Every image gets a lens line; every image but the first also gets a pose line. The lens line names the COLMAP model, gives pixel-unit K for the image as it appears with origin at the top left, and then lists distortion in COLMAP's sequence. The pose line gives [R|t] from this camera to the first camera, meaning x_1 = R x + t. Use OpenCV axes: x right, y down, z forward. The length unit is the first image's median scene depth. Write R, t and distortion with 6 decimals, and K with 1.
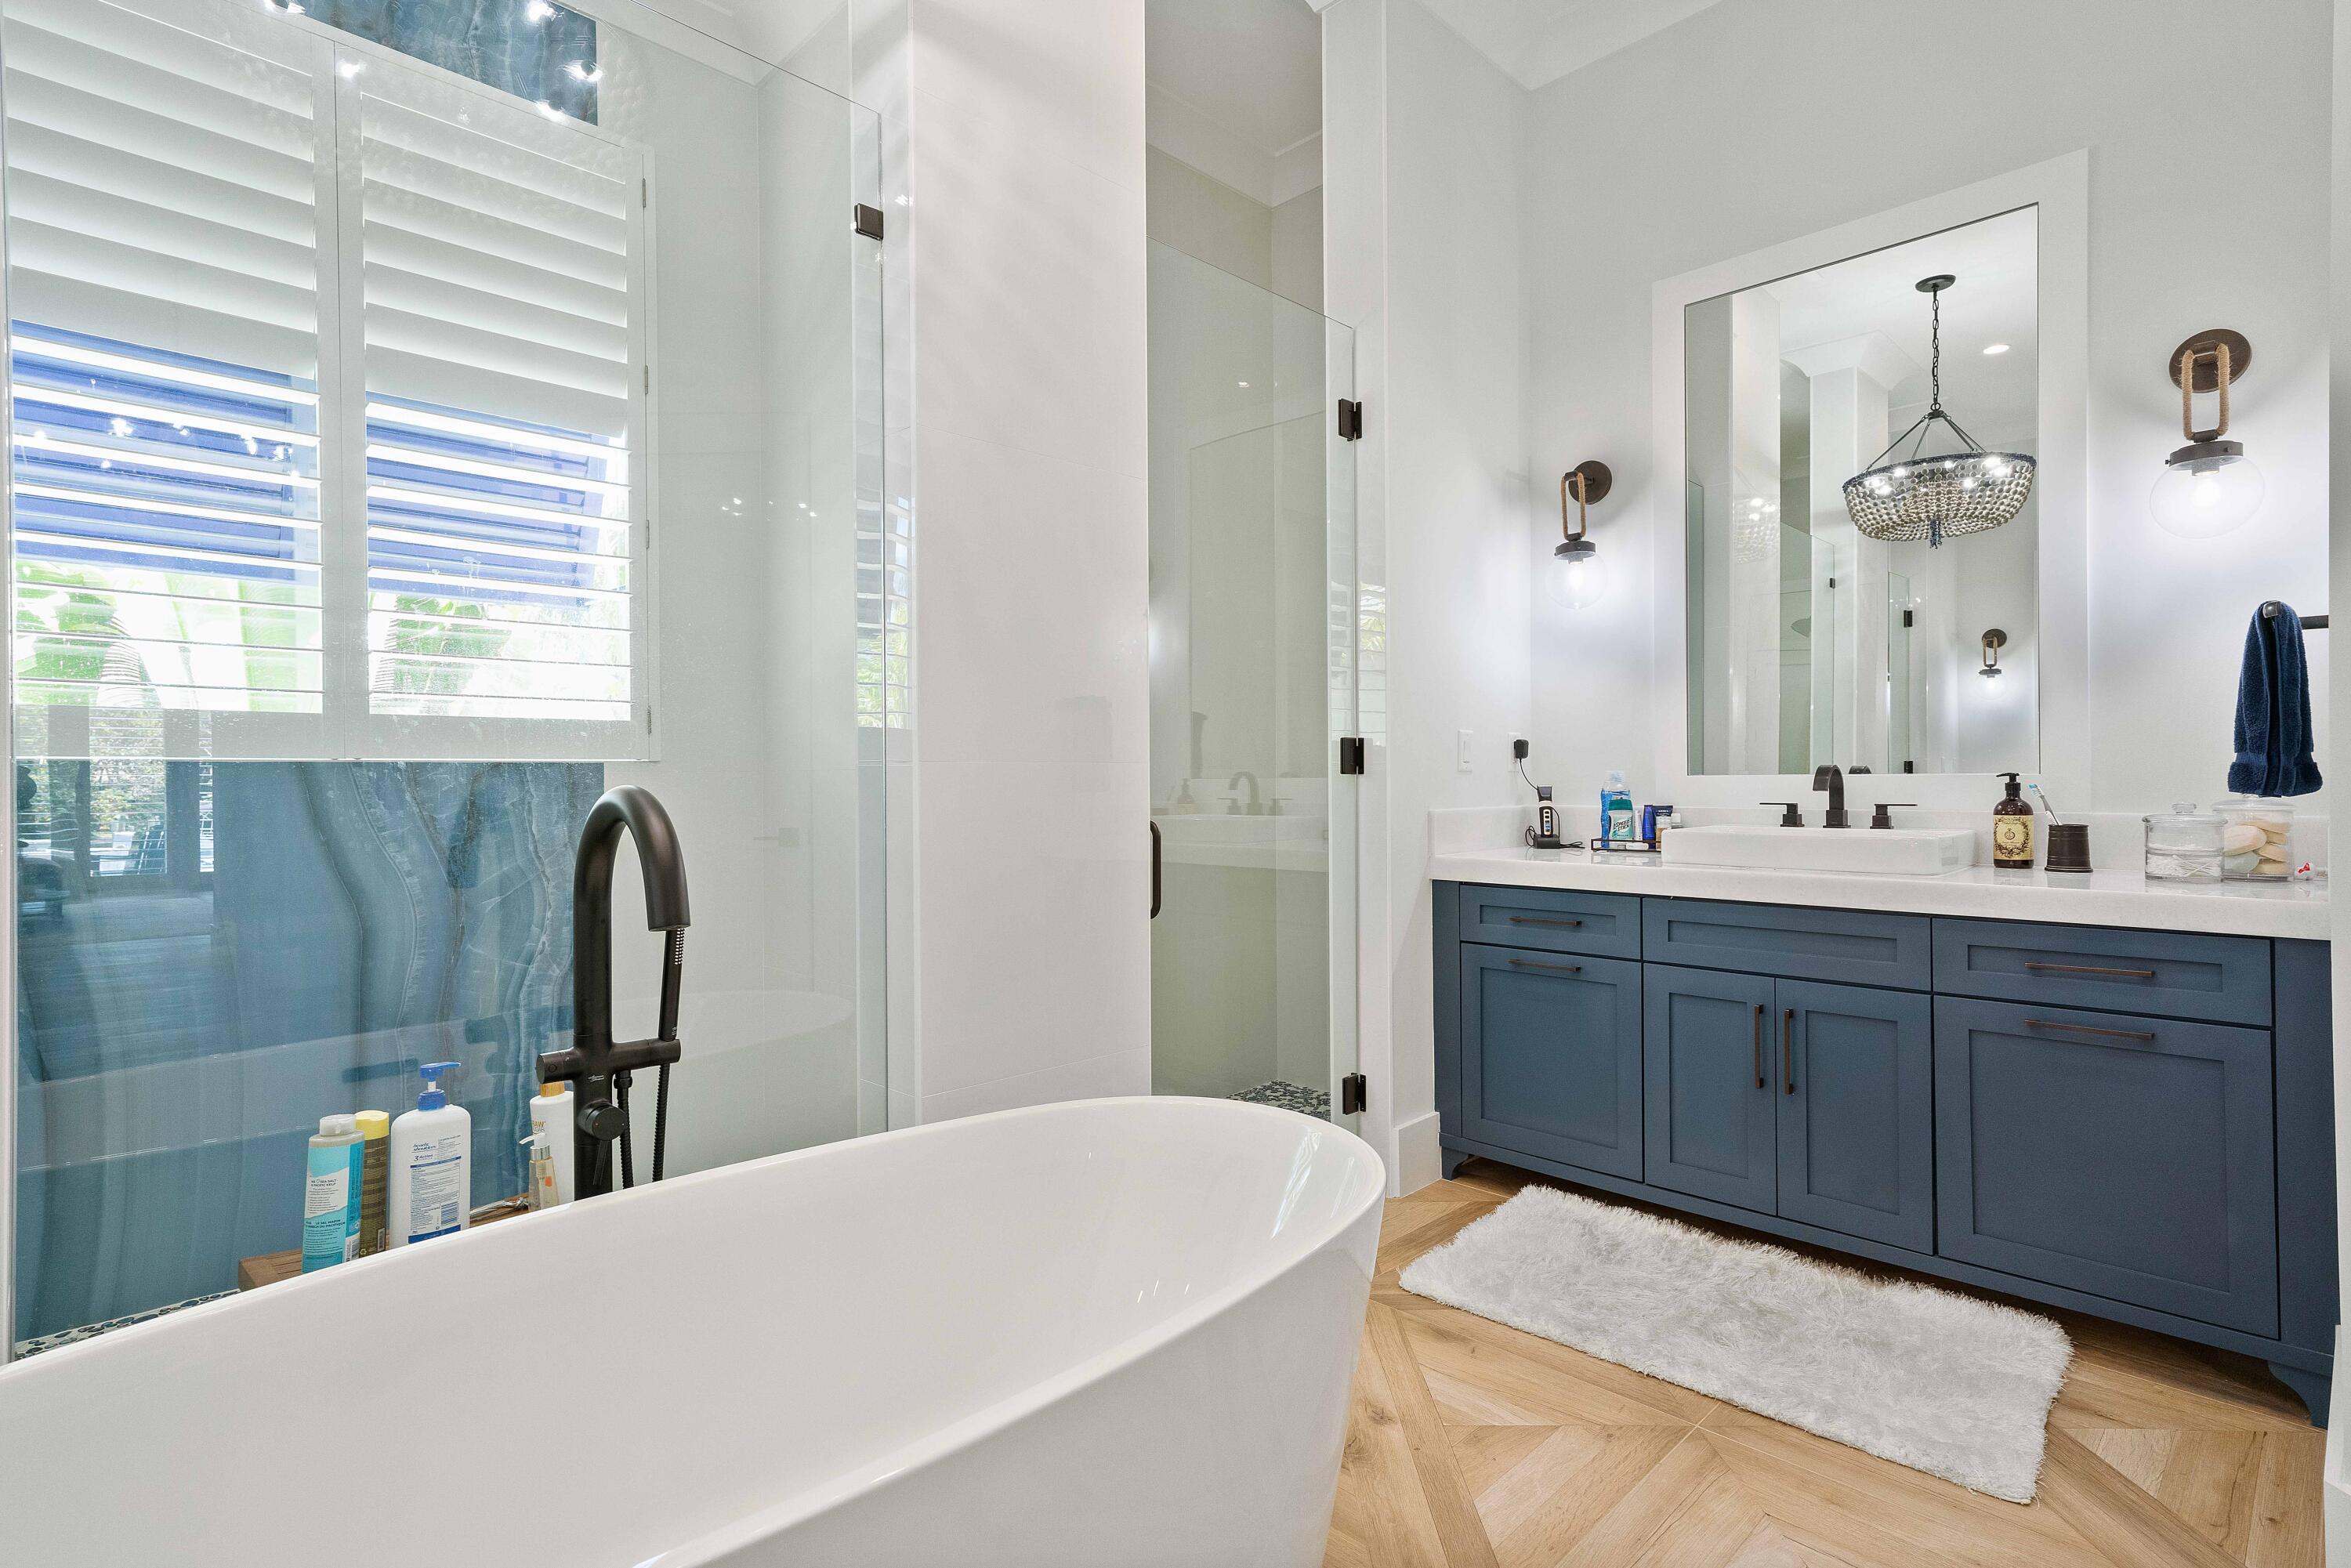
lens RADIAL K [[1156.6, 0, 1167.4], [0, 1156.6, 774.5], [0, 0, 1]] dist [0.011211, 0.000324]
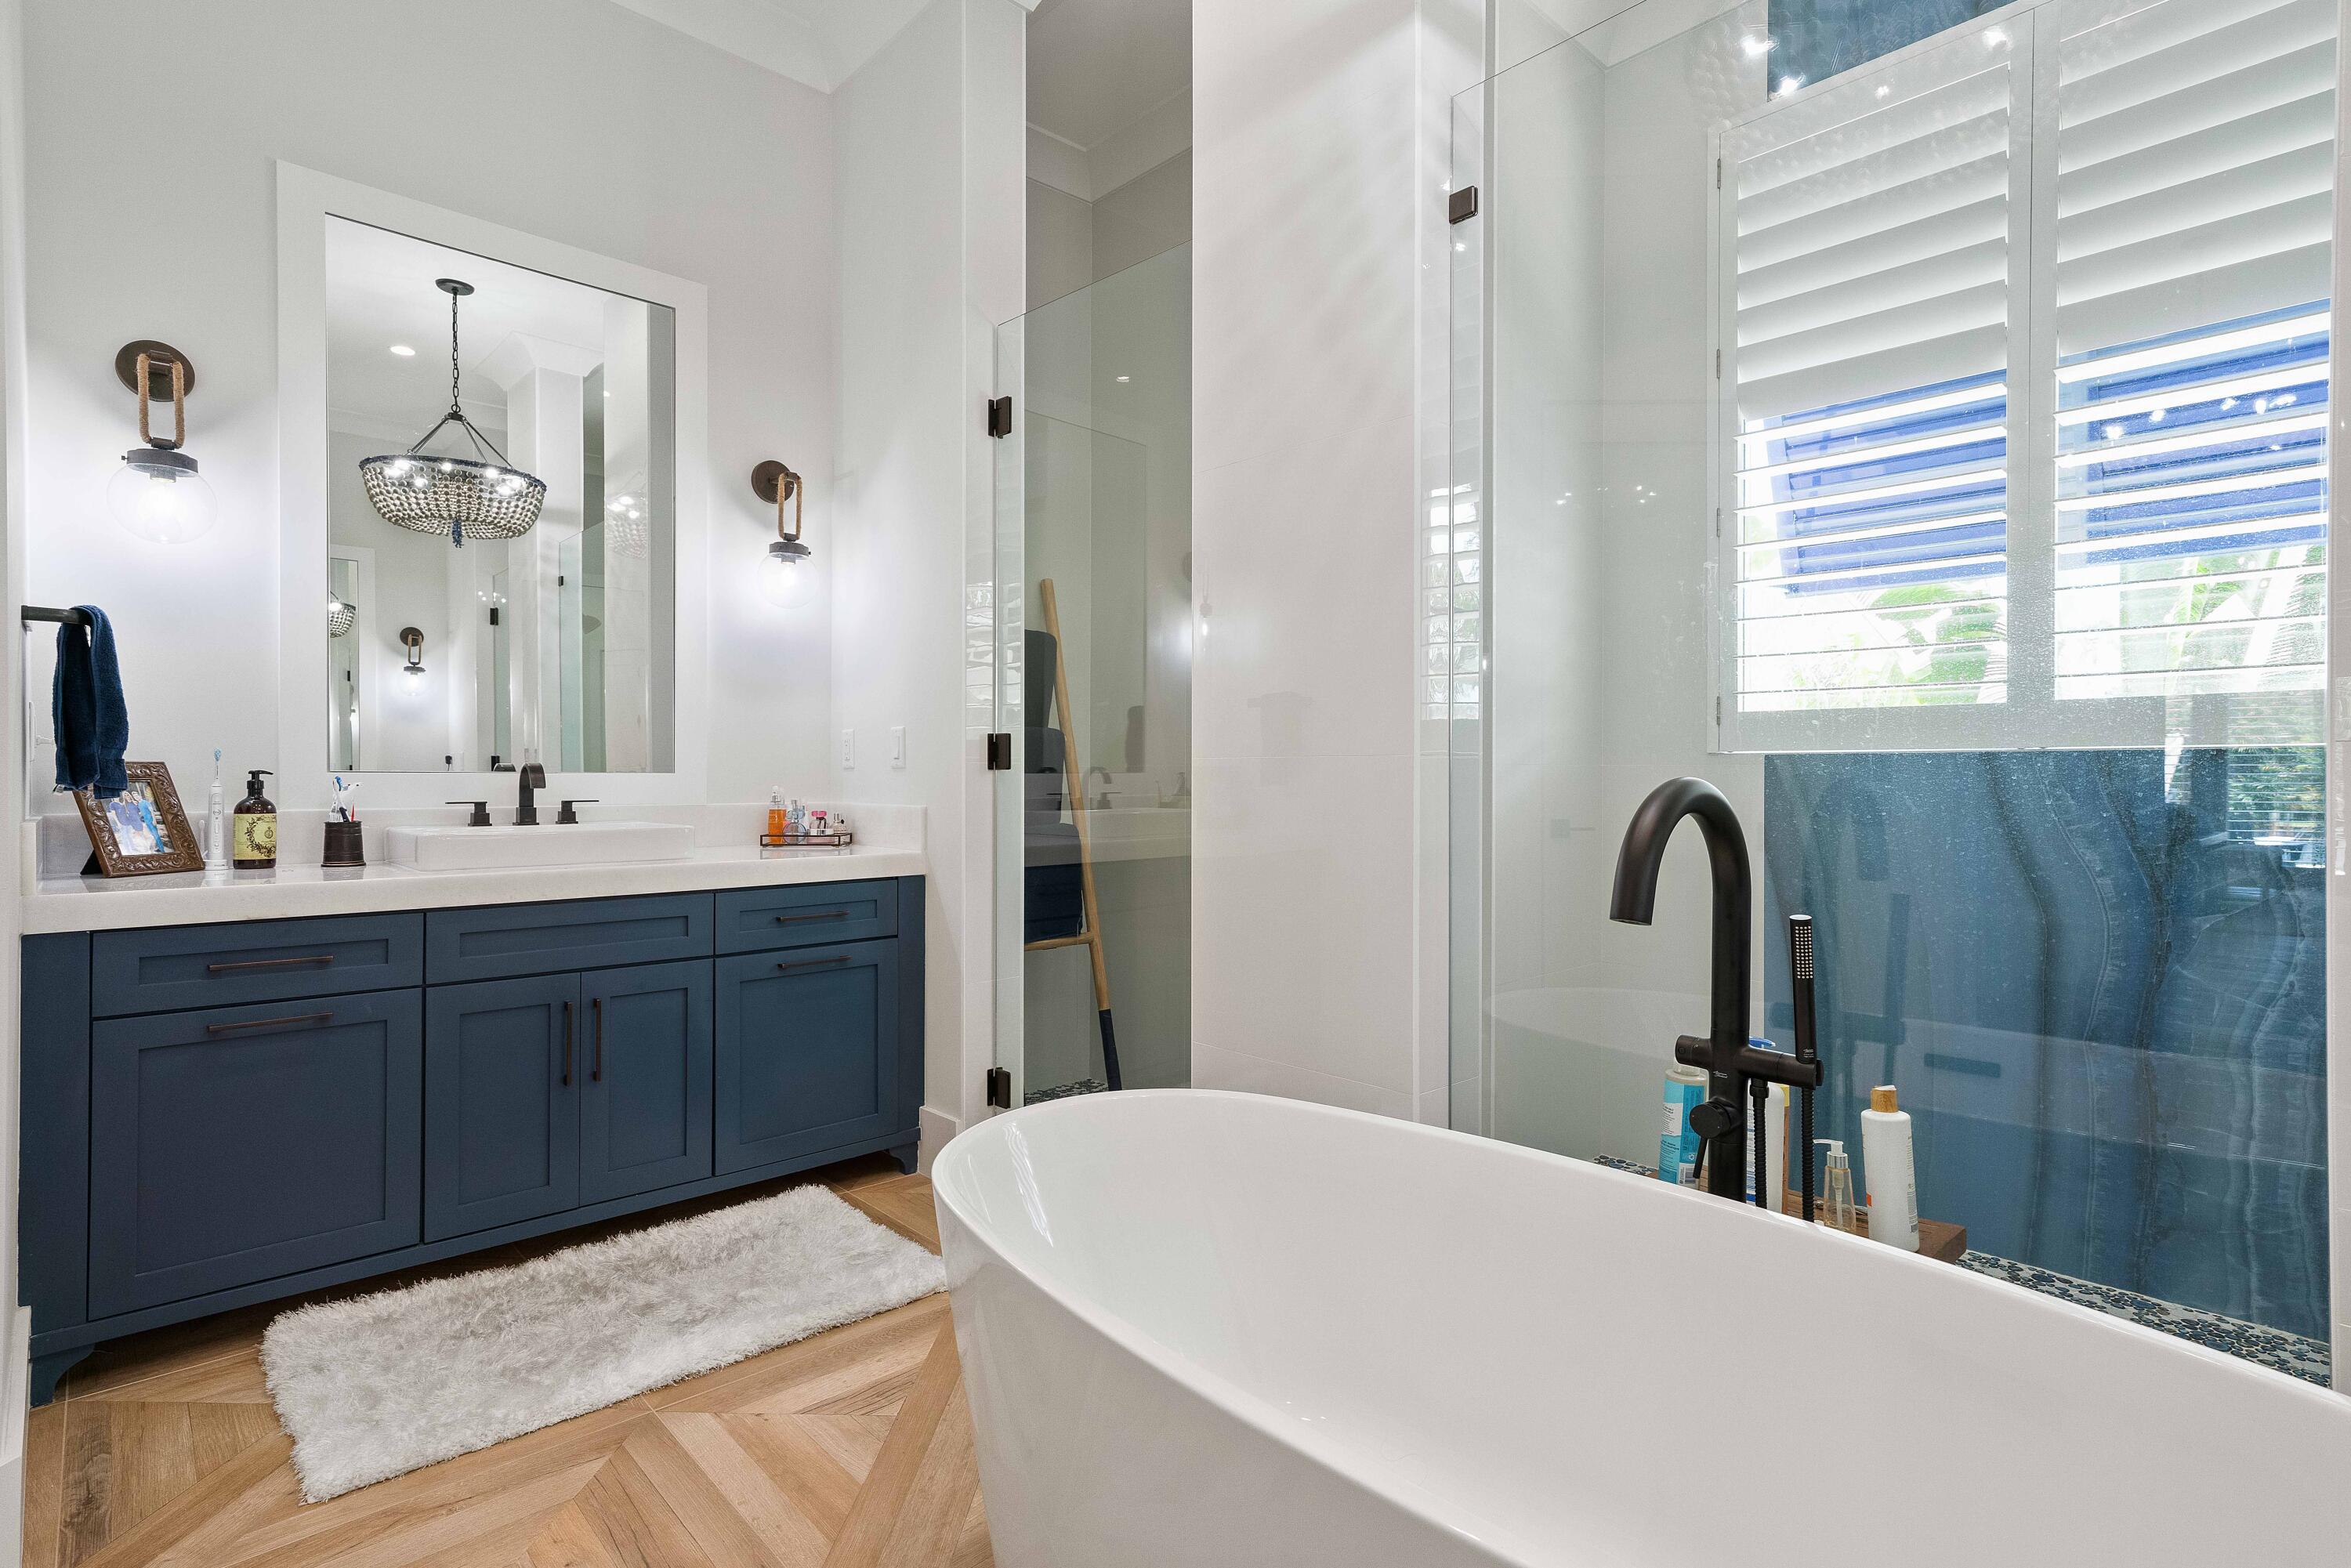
lens RADIAL K [[1157.3, 0, 1183.1], [0, 1157.3, 770.2], [0, 0, 1]] dist [0.016168, -0.000089]
pose [[-0.021484, 0.005107, -0.999756, 0.279257], [0.003377, 0.999982, 0.005035, -0.002425], [0.999763, -0.003268, -0.021501, 0.311598]]
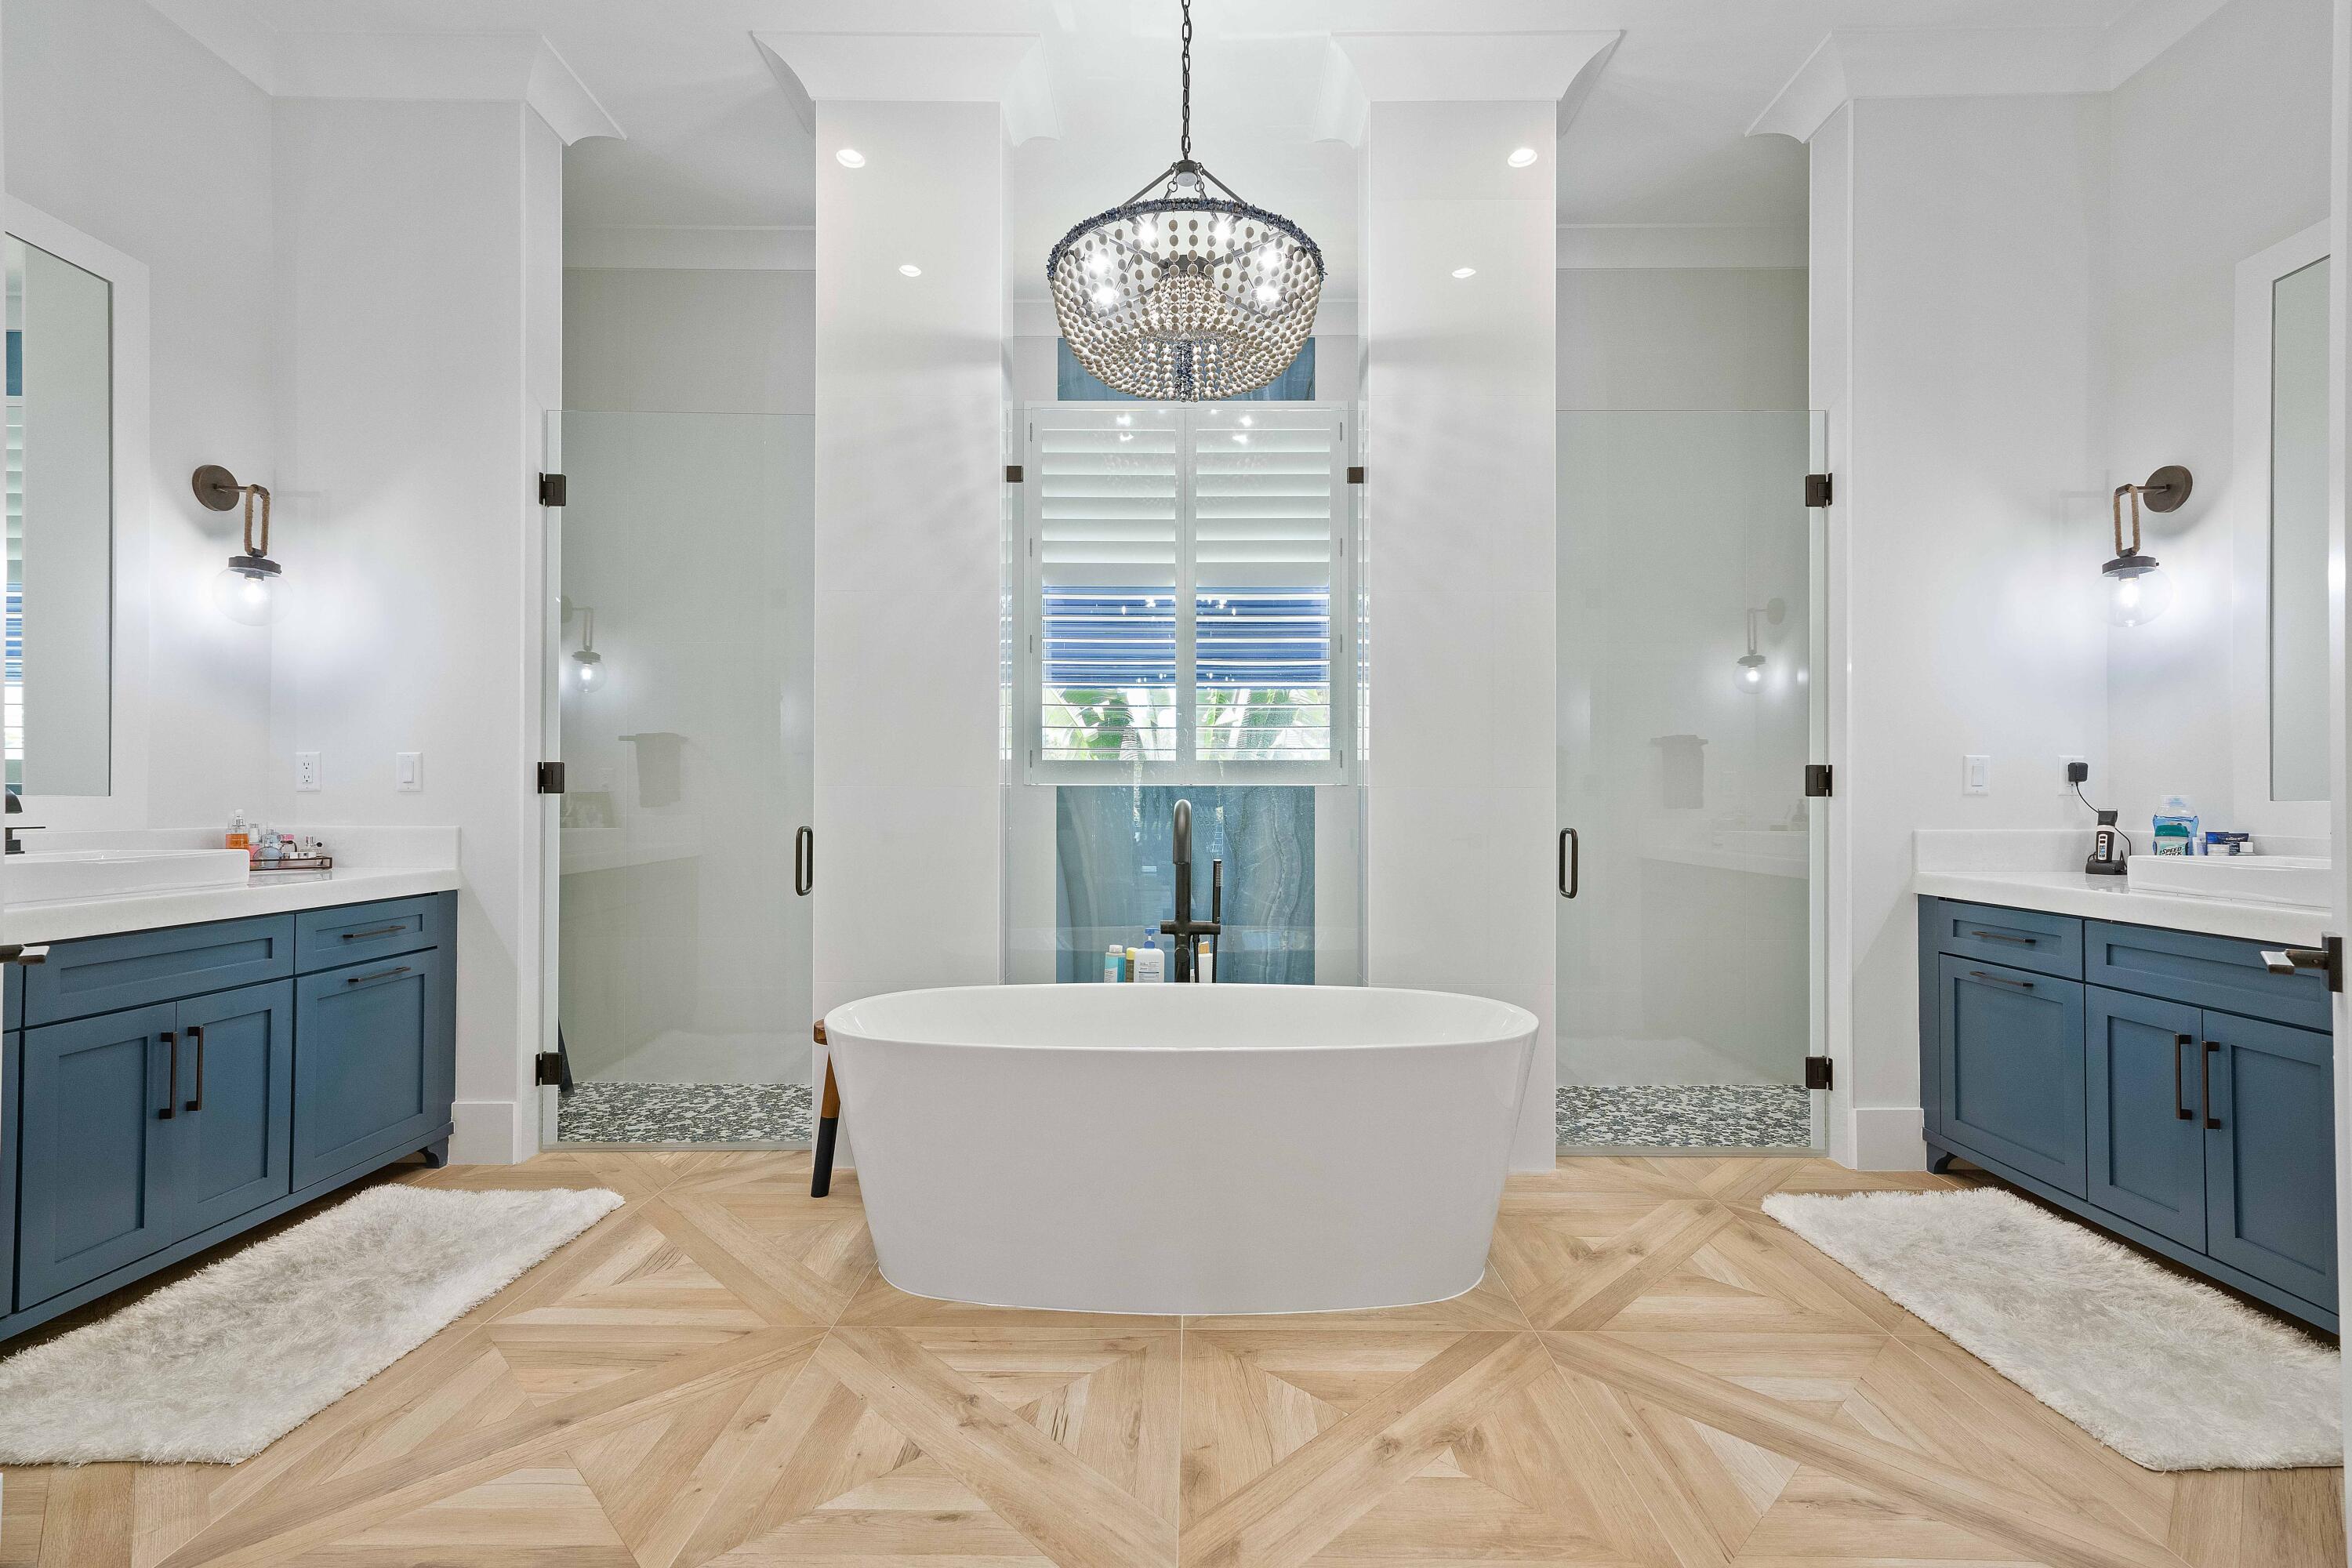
lens RADIAL K [[1049.0, 0, 1176.0], [0, 1049.0, 784.0], [0, 0, 1]] dist [-0.000266, 0.009650]
pose [[0.705607, -0.001050, -0.708603, 0.487731], [-0.003714, 0.999980, -0.005180, -0.005264], [0.708594, 0.006287, 0.705588, -0.213686]]
